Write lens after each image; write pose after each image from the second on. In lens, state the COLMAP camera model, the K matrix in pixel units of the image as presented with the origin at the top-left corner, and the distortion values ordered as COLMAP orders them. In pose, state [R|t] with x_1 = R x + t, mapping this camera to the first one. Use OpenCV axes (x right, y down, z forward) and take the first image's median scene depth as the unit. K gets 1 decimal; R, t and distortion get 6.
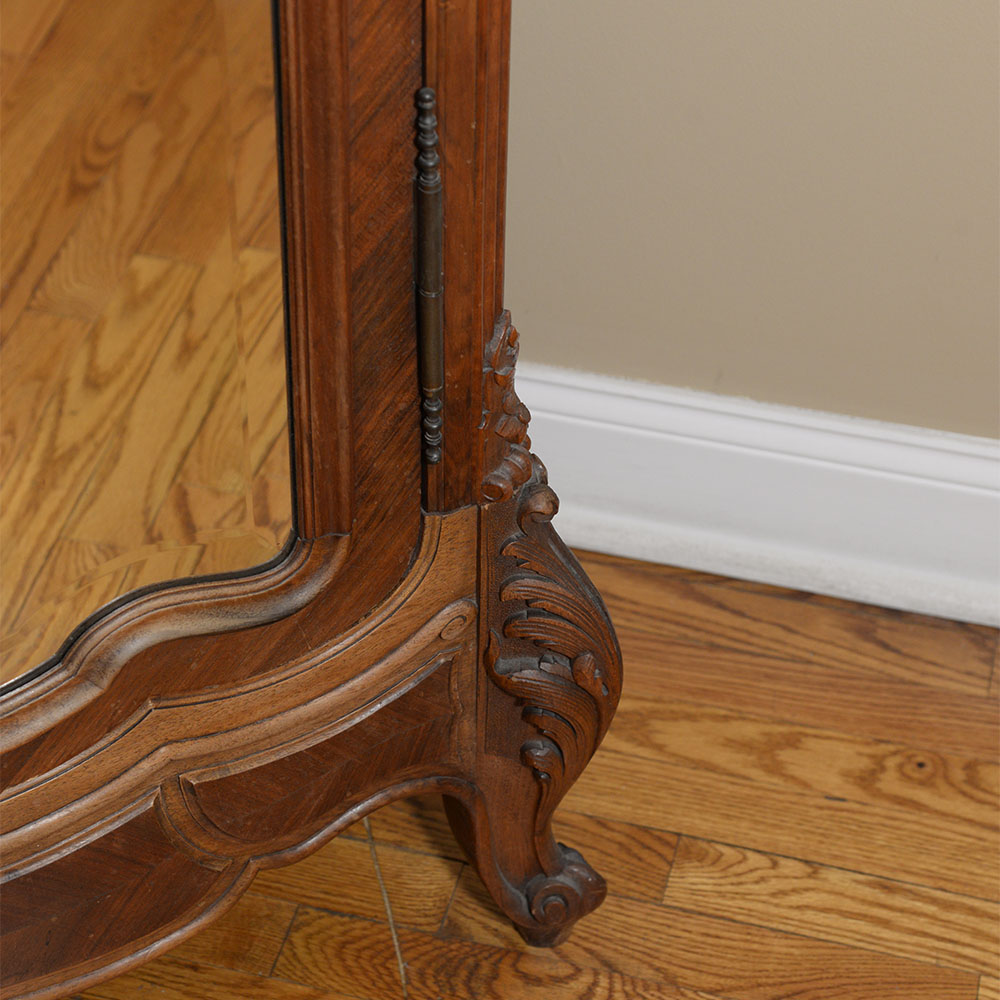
lens RADIAL K [[2561.2, 0, 501.1], [0, 2561.2, 481.4], [0, 0, 1]] dist [0.334469, 0.202550]
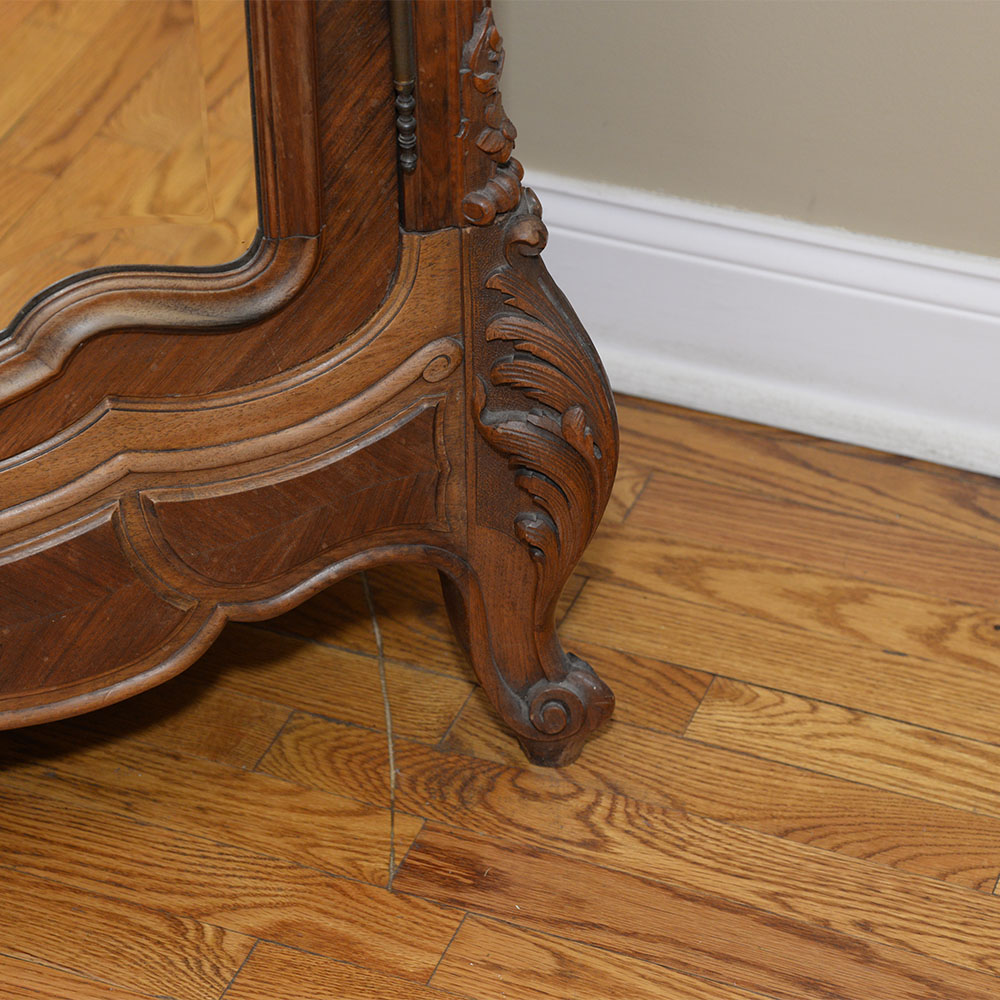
lens RADIAL K [[3342.7, 0, 500.4], [0, 3342.7, 482.1], [0, 0, 1]] dist [0.586717, 0.206295]
pose [[0.990646, 0.056830, -0.124056, 0.144710], [-0.065768, 0.995434, -0.069177, 0.164175], [0.119558, 0.076689, 0.989861, -0.204085]]
